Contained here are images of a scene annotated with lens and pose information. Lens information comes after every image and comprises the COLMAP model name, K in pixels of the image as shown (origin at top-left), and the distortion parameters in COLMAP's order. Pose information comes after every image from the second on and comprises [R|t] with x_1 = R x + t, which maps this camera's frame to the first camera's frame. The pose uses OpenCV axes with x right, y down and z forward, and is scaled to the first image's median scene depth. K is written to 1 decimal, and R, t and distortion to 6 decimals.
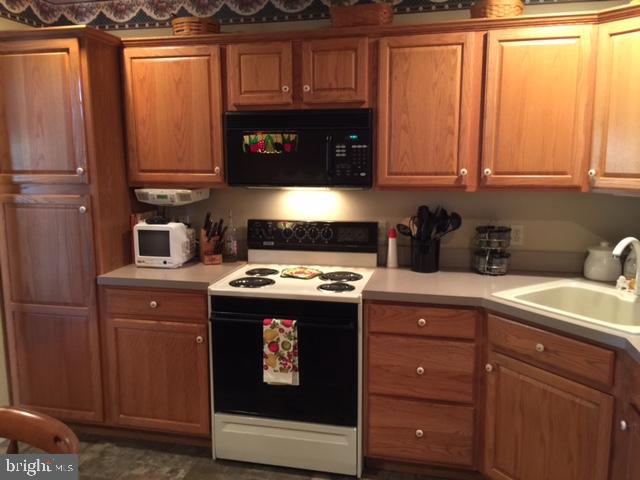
lens RADIAL K [[556.1, 0, 321.7], [0, 556.1, 235.4], [0, 0, 1]] dist [0.040386, -0.008028]
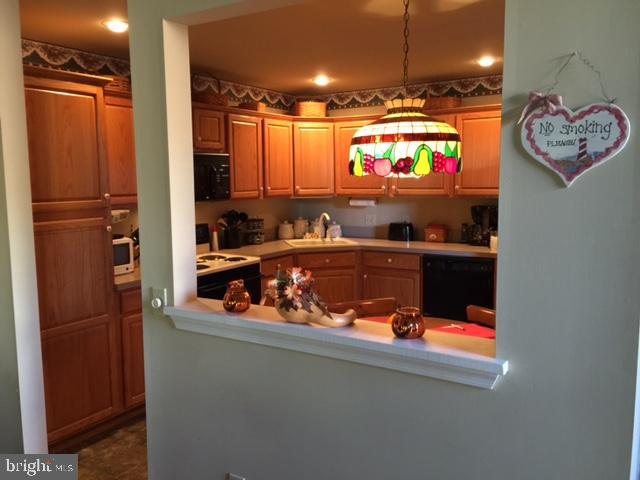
lens RADIAL K [[549.6, 0, 319.6], [0, 549.6, 238.0], [0, 0, 1]] dist [0.044145, -0.059874]
pose [[0.319583, -0.107168, 0.941478, -1.375372], [0.146472, 0.987229, 0.062656, -0.035306], [-0.936169, 0.117877, 0.331199, 0.196556]]
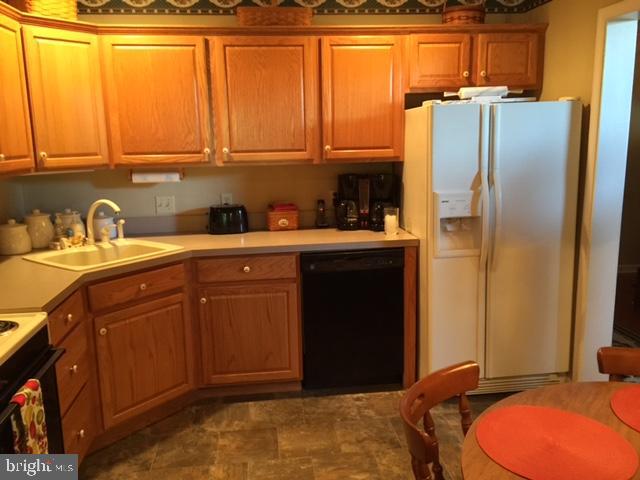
lens RADIAL K [[549.6, 0, 321.4], [0, 549.6, 241.0], [0, 0, 1]] dist [0.044145, -0.059874]
pose [[-0.353049, -0.166316, 0.920704, -0.706504], [0.155696, 0.959908, 0.233100, -0.104717], [-0.922559, 0.225645, -0.313000, 0.765673]]
